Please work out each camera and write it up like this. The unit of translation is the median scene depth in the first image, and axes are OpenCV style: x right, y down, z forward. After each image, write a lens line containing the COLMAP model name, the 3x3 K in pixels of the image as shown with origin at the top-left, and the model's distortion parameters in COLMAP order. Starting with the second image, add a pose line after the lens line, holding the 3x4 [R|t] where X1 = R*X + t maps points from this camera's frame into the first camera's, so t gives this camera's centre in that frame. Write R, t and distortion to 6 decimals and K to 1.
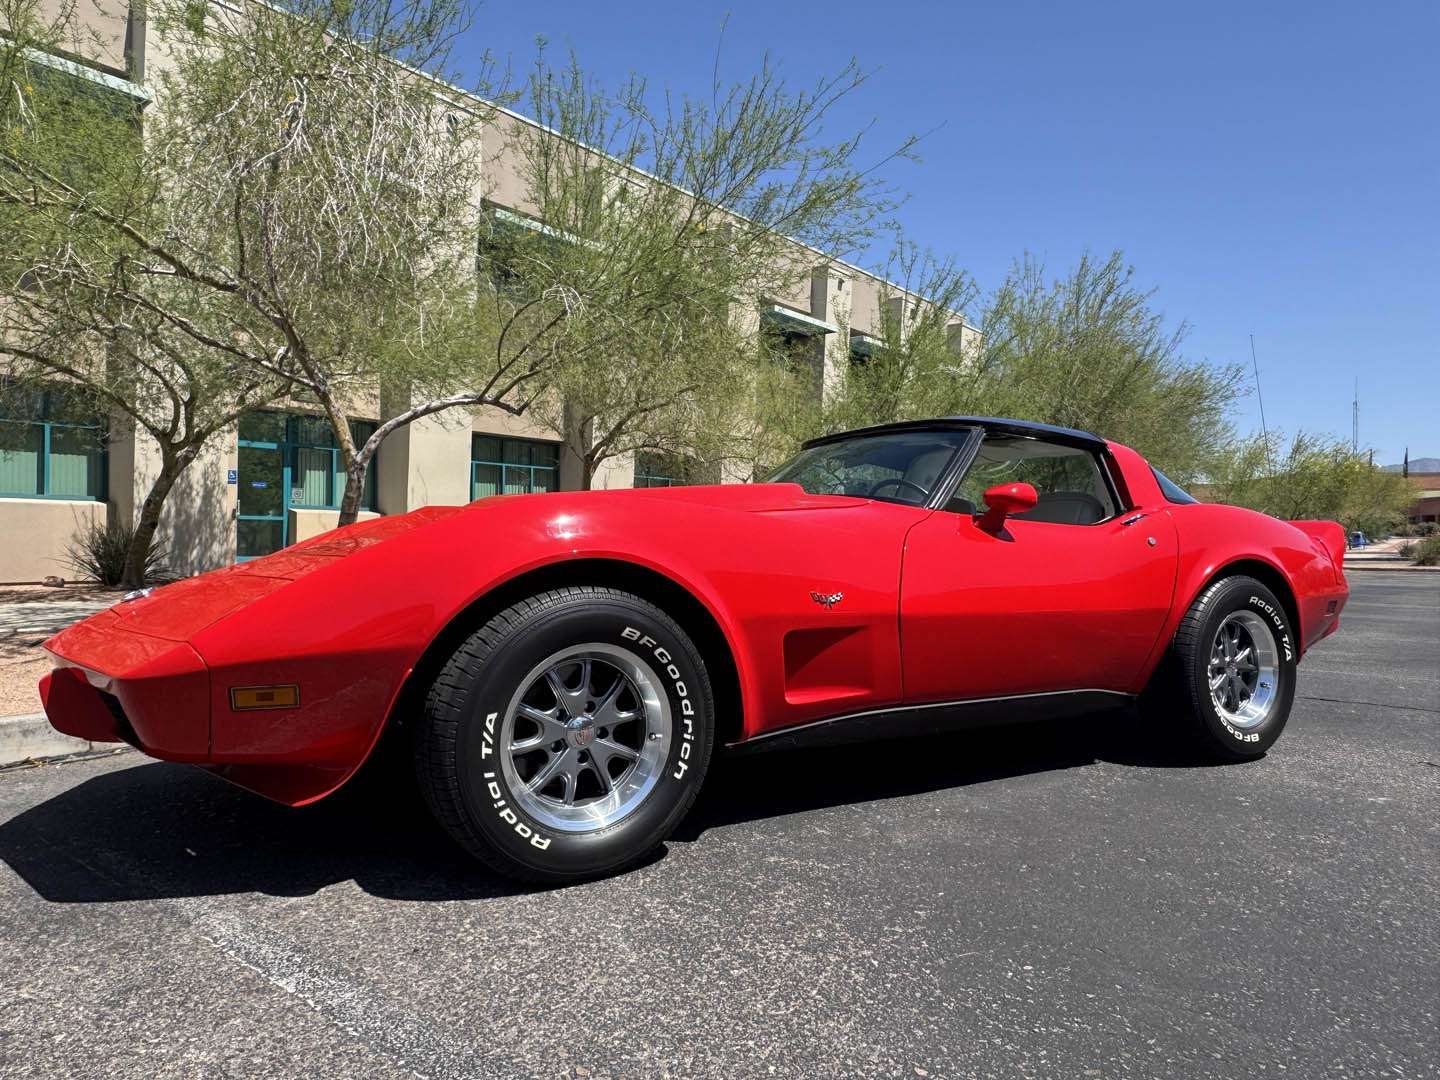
lens RADIAL K [[944.3, 0, 722.0], [0, 944.3, 539.7], [0, 0, 1]] dist [-0.000070, 0.003753]
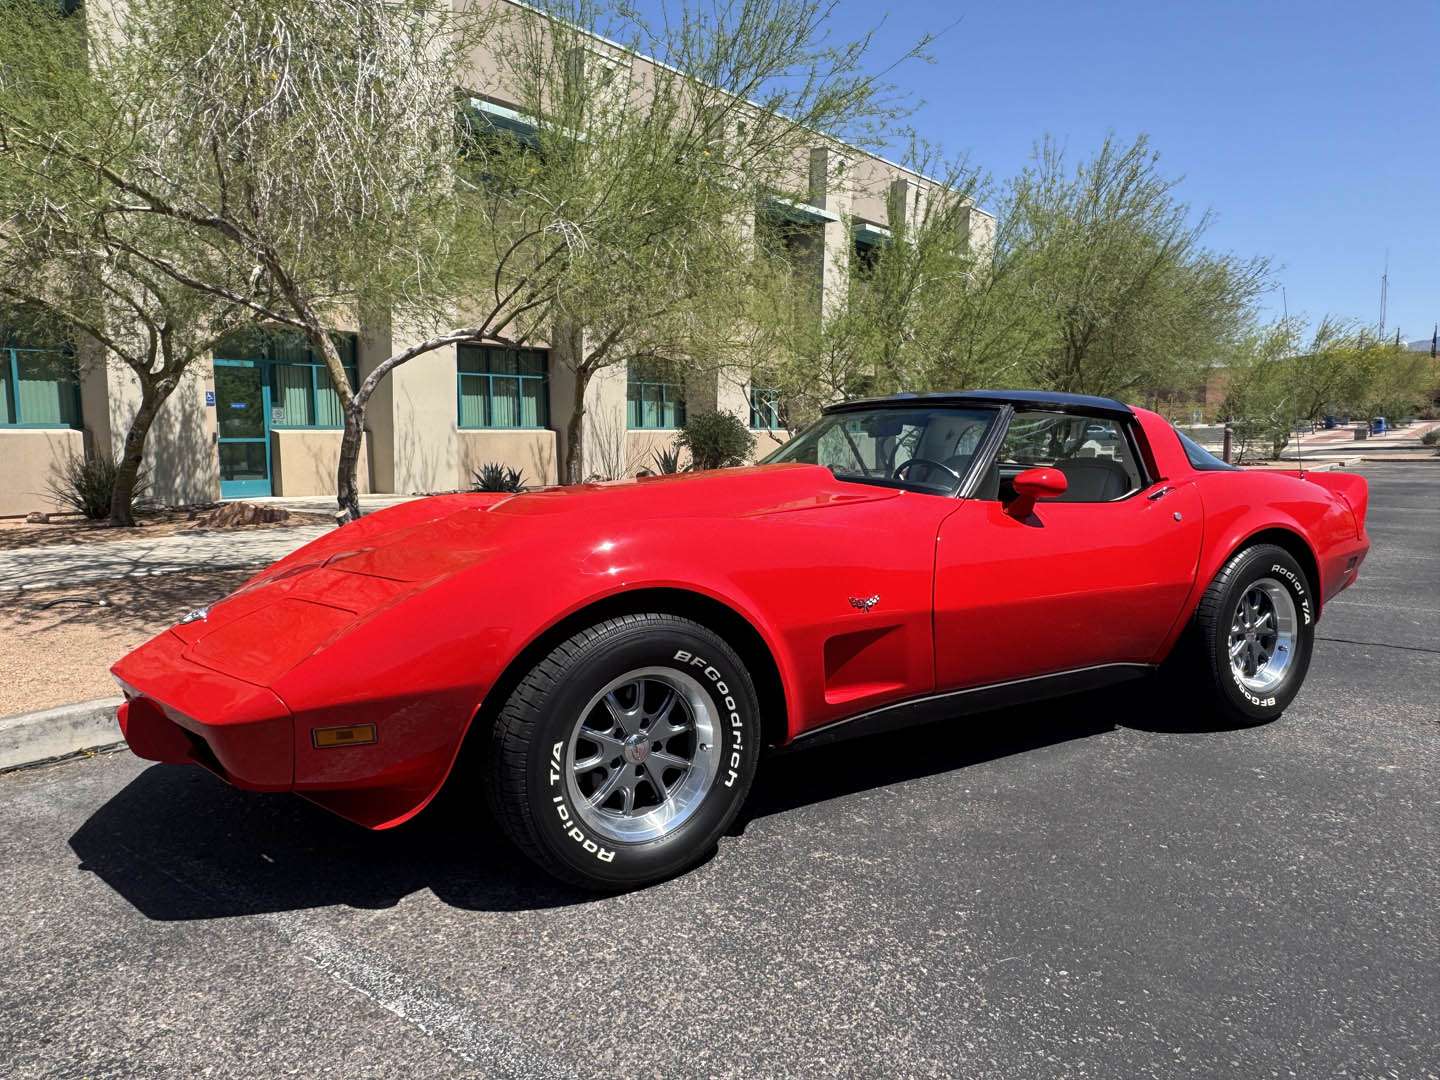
lens RADIAL K [[984.2, 0, 721.4], [0, 984.2, 541.9], [0, 0, 1]] dist [0.002586, 0.002233]
pose [[0.999794, -0.019742, 0.004699, -0.047577], [0.019109, 0.993801, 0.109522, -0.121843], [-0.006832, -0.109410, 0.993973, -0.056816]]
